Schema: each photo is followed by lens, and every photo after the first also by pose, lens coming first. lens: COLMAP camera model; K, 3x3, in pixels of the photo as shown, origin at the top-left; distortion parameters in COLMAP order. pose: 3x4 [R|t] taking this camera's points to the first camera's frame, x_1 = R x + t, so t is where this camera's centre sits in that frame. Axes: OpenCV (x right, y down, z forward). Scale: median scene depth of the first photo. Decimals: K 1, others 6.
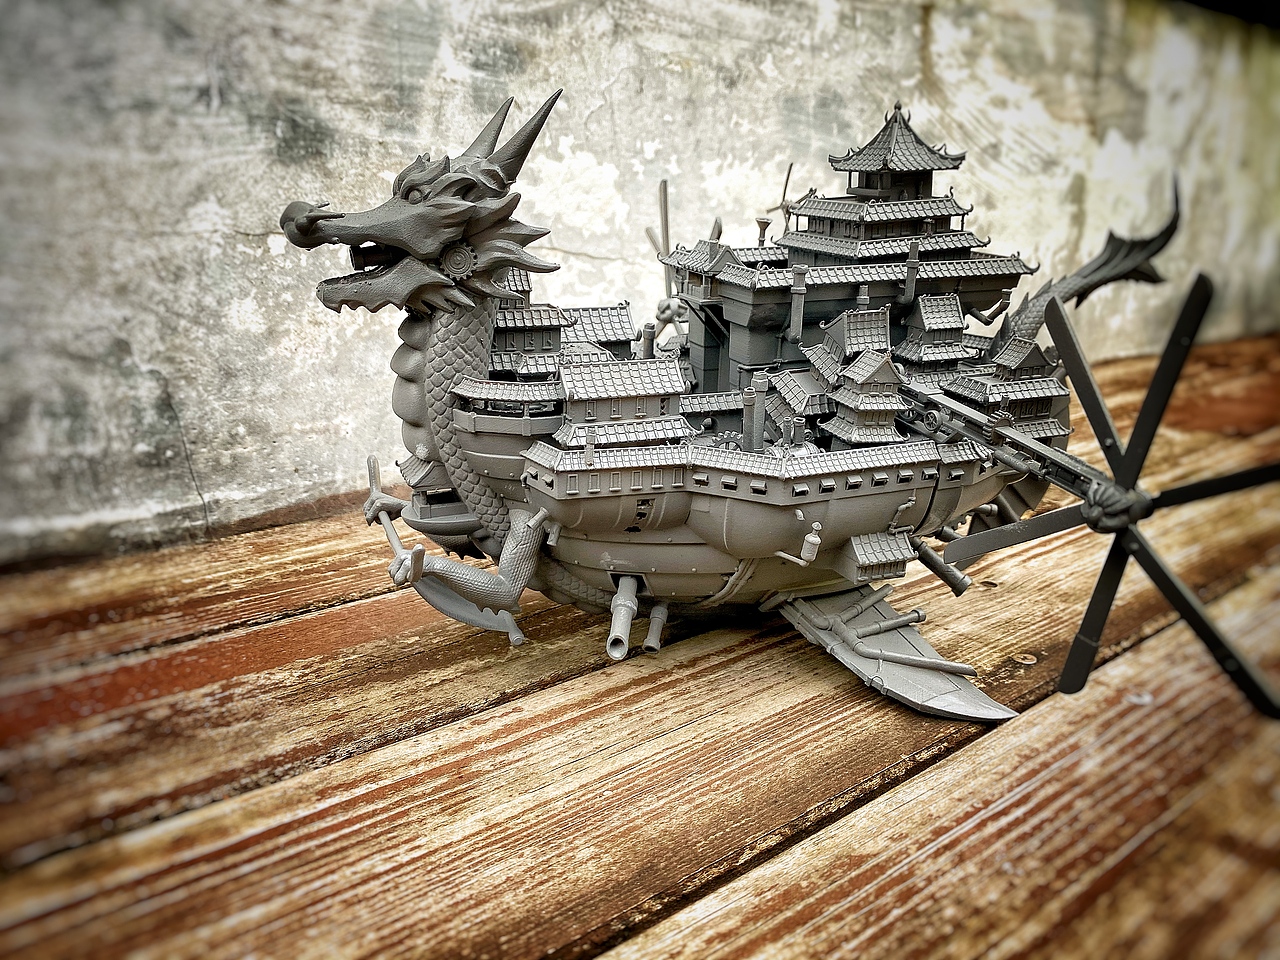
lens RADIAL K [[958.6, 0, 608.1], [0, 958.6, 476.1], [0, 0, 1]] dist [-0.005182, 0.000371]
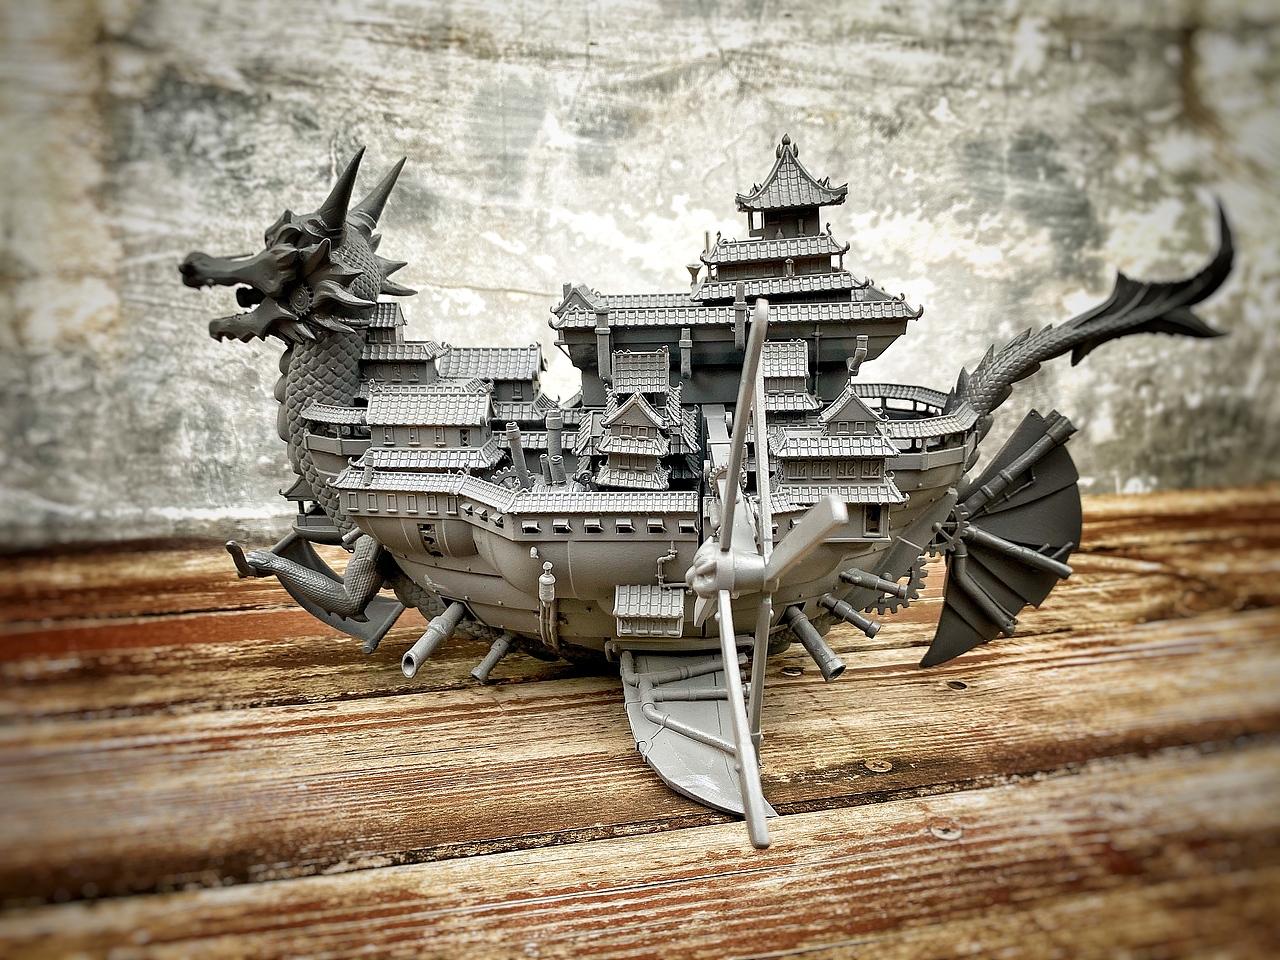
lens RADIAL K [[950.9, 0, 632.7], [0, 950.9, 480.4], [0, 0, 1]] dist [-0.003997, 0.000787]
pose [[0.905373, 0.077640, -0.417458, 0.495390], [-0.104152, 0.993713, -0.041068, -0.003023], [0.411645, 0.080661, 0.907768, 0.106666]]
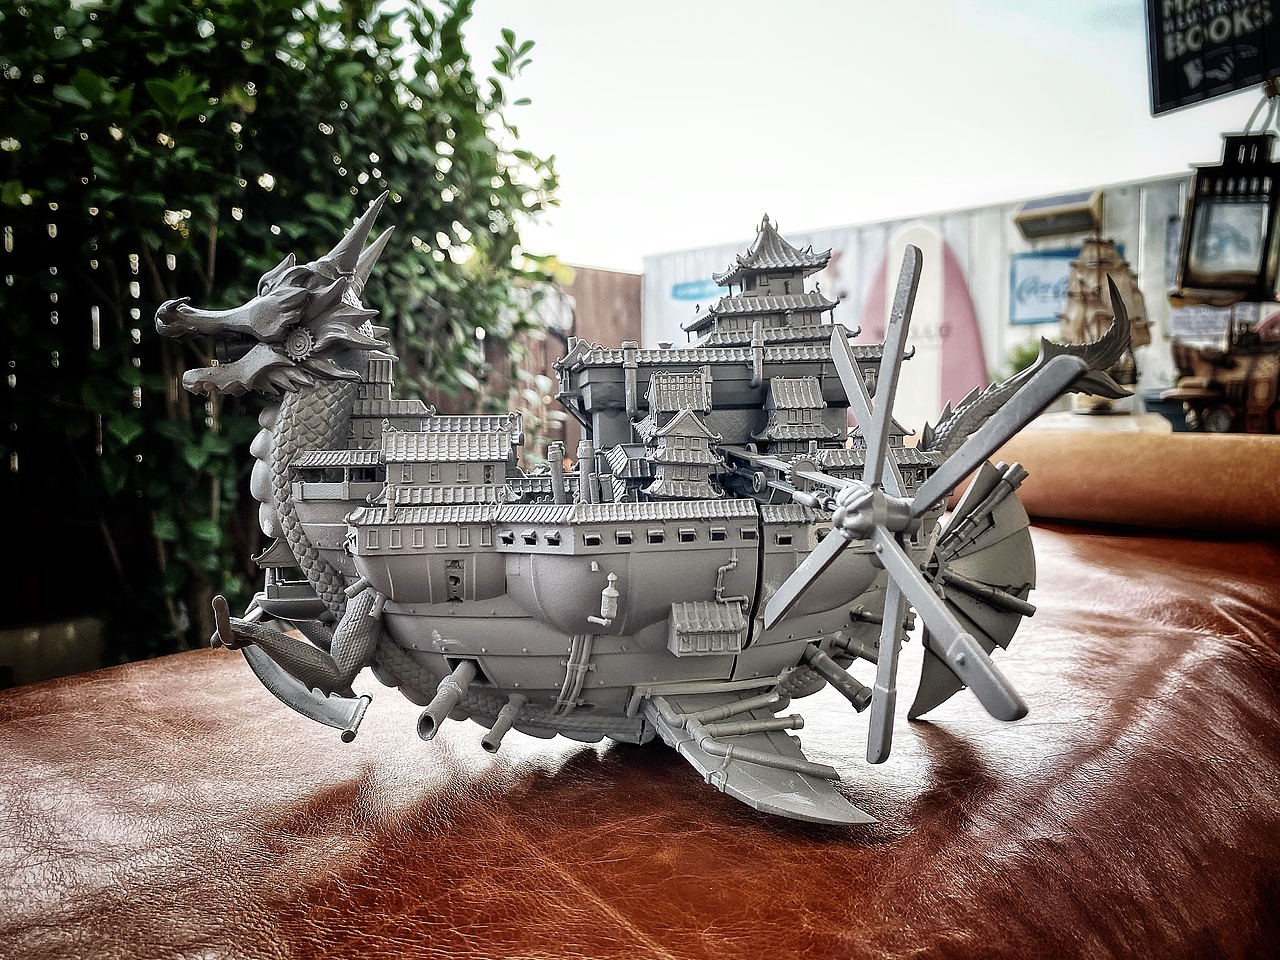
lens RADIAL K [[974.8, 0, 640.0], [0, 974.8, 480.0], [0, 0, 1]] dist [0.029459, -0.000450]
pose [[0.982987, -0.029501, -0.181290, 0.300633], [-0.026195, 0.954410, -0.297347, 0.174861], [0.181797, 0.297037, 0.937400, 0.054440]]
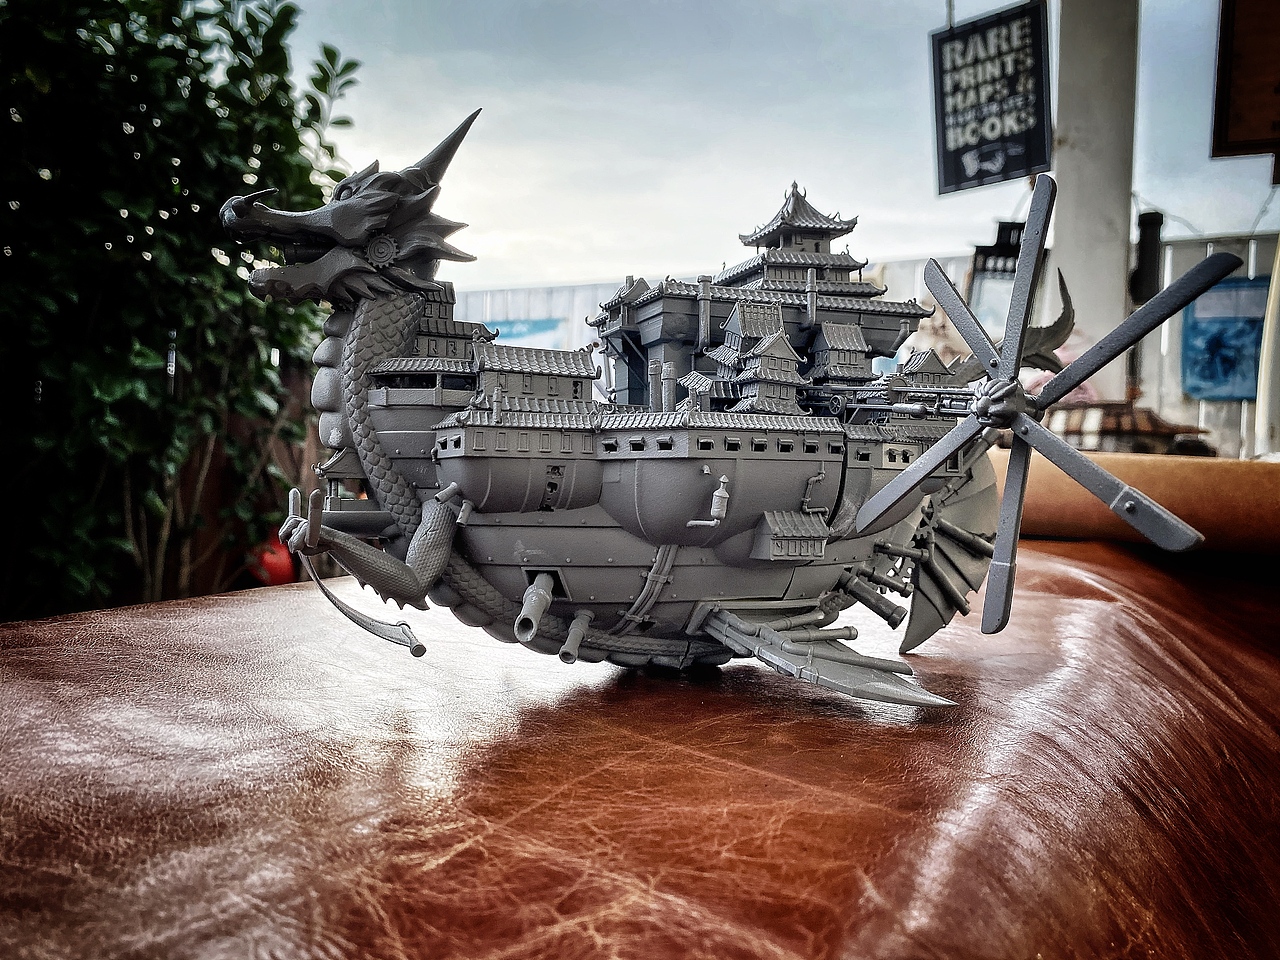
lens RADIAL K [[958.3, 0, 640.0], [0, 958.3, 480.0], [0, 0, 1]] dist [0.071119, -0.056783]
pose [[0.999374, -0.001049, 0.035355, 0.067575], [0.013057, 0.939901, -0.341199, 0.279809], [-0.032872, 0.341447, 0.939326, 0.045110]]
